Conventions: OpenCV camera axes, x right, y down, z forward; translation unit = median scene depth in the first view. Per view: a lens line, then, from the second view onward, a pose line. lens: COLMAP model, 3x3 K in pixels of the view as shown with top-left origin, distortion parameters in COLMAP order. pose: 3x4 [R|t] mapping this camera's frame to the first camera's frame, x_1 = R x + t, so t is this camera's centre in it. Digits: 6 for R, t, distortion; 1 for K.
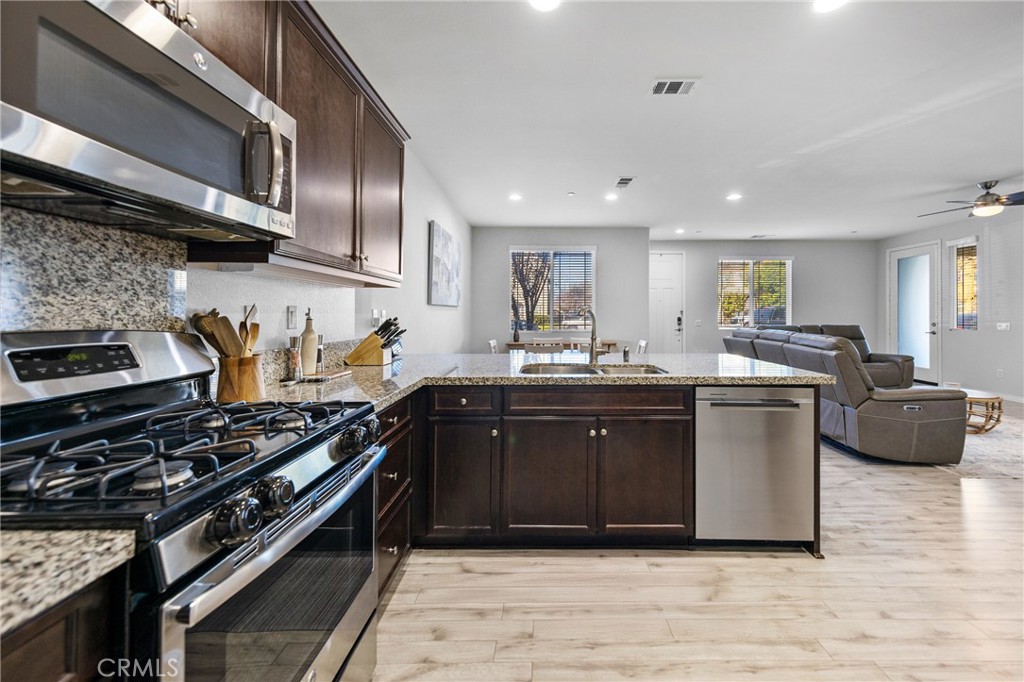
lens RADIAL K [[374.3, 0, 515.0], [0, 374.3, 308.5], [0, 0, 1]] dist [-0.017565, 0.000009]
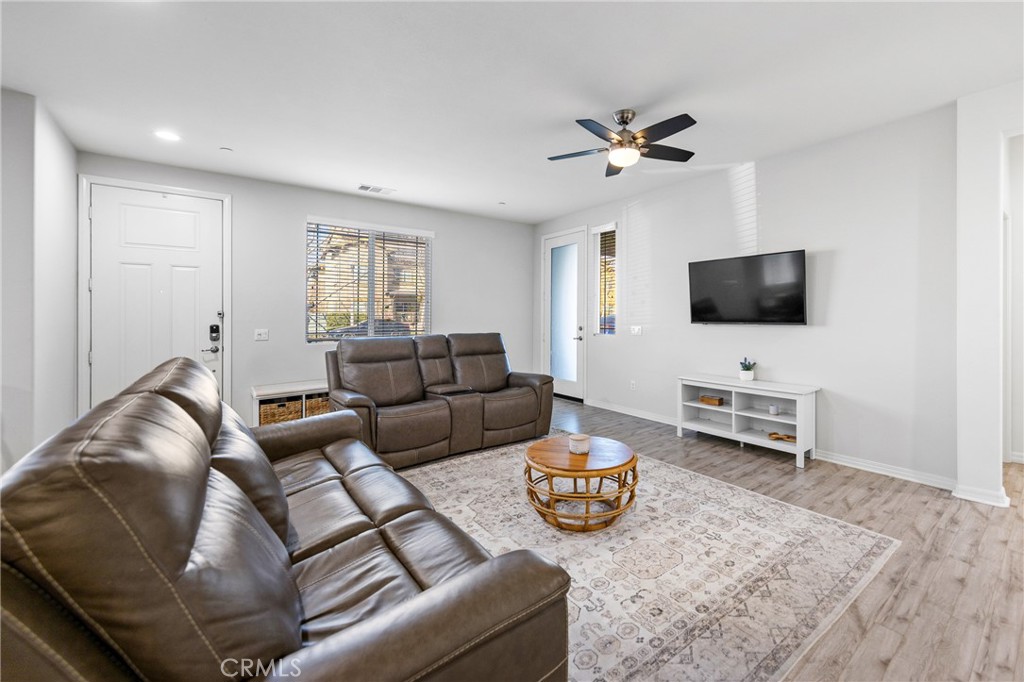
lens RADIAL K [[433.8, 0, 513.4], [0, 433.8, 315.1], [0, 0, 1]] dist [0.001206, 0.000043]
pose [[0.789647, -0.004253, 0.613547, 0.464527], [-0.002173, 0.999950, 0.009728, 0.004721], [-0.613558, -0.009015, 0.789598, 0.350239]]
